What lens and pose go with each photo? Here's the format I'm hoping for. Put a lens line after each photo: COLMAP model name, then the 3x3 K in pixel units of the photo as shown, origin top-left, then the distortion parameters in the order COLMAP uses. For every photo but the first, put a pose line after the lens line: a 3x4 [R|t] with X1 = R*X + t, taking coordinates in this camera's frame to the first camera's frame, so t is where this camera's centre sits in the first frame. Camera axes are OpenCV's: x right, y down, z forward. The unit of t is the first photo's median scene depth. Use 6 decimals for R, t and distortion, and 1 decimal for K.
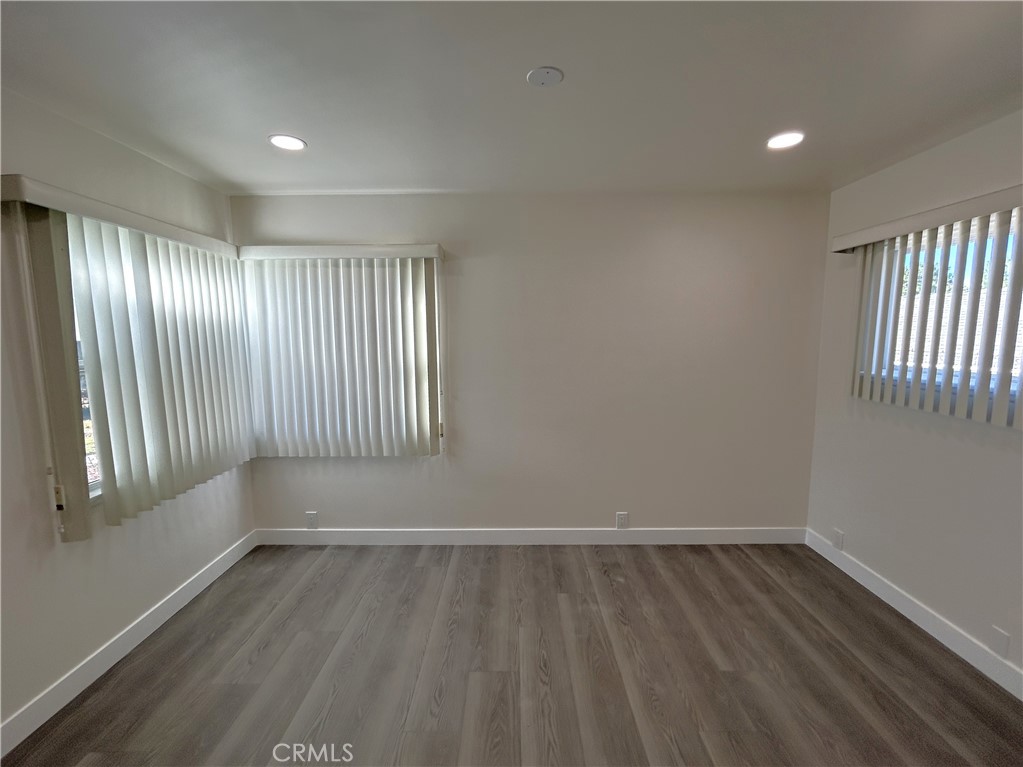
lens RADIAL K [[444.0, 0, 510.9], [0, 444.0, 378.9], [0, 0, 1]] dist [-0.000427, 0.001446]
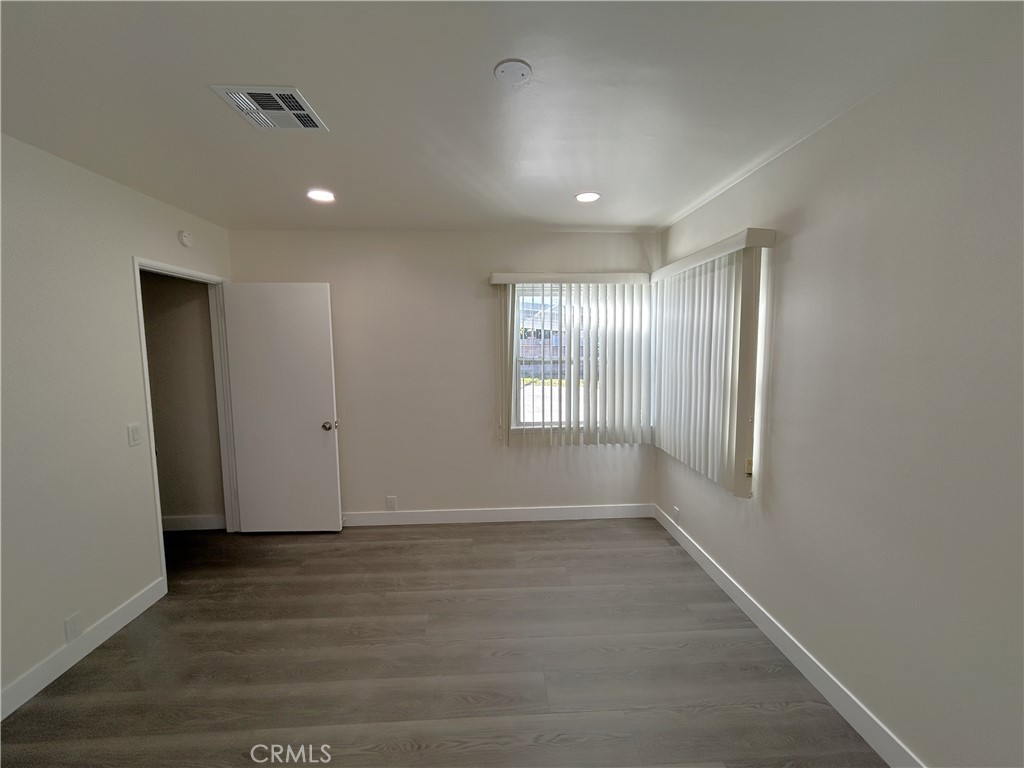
lens RADIAL K [[417.8, 0, 508.9], [0, 417.8, 385.3], [0, 0, 1]] dist [-0.000811, 0.001786]
pose [[0.042270, 0.103038, -0.993779, 0.597565], [-0.095471, 0.990533, 0.098641, -0.067369], [0.994534, 0.090708, 0.051707, 0.600782]]
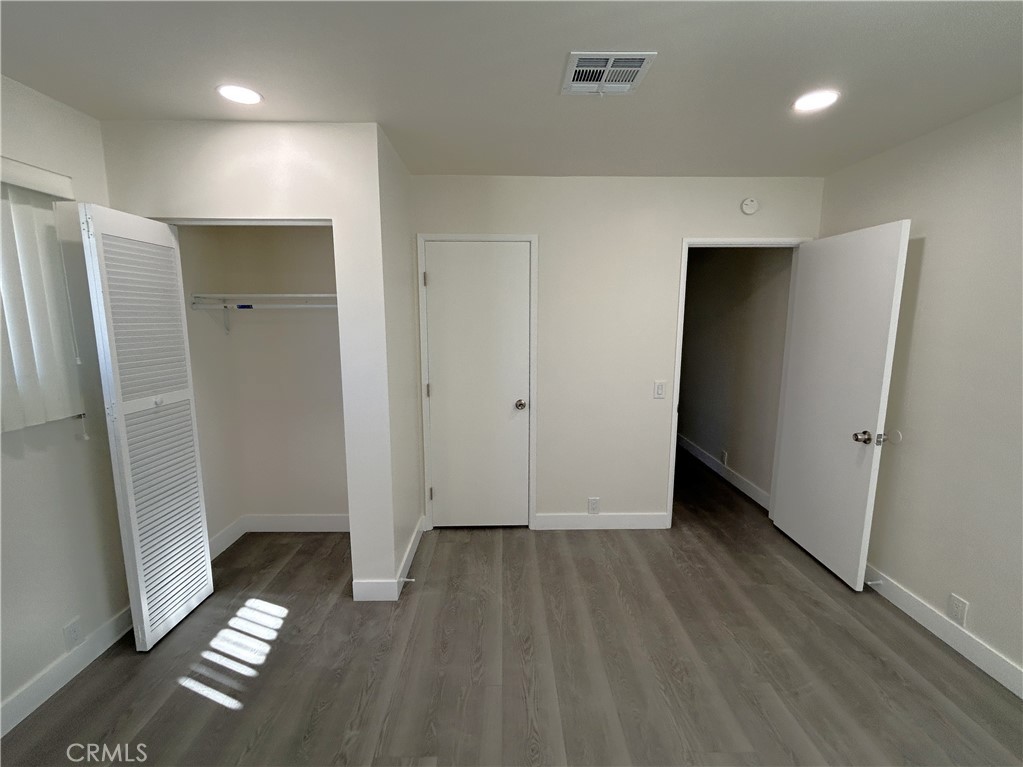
lens RADIAL K [[444.0, 0, 514.3], [0, 444.0, 384.4], [0, 0, 1]] dist [-0.000427, 0.001446]
pose [[-0.999938, 0.009138, -0.006343, 0.080992], [0.007201, 0.966385, 0.257000, -0.110883], [0.008478, 0.256938, -0.966391, 0.965945]]
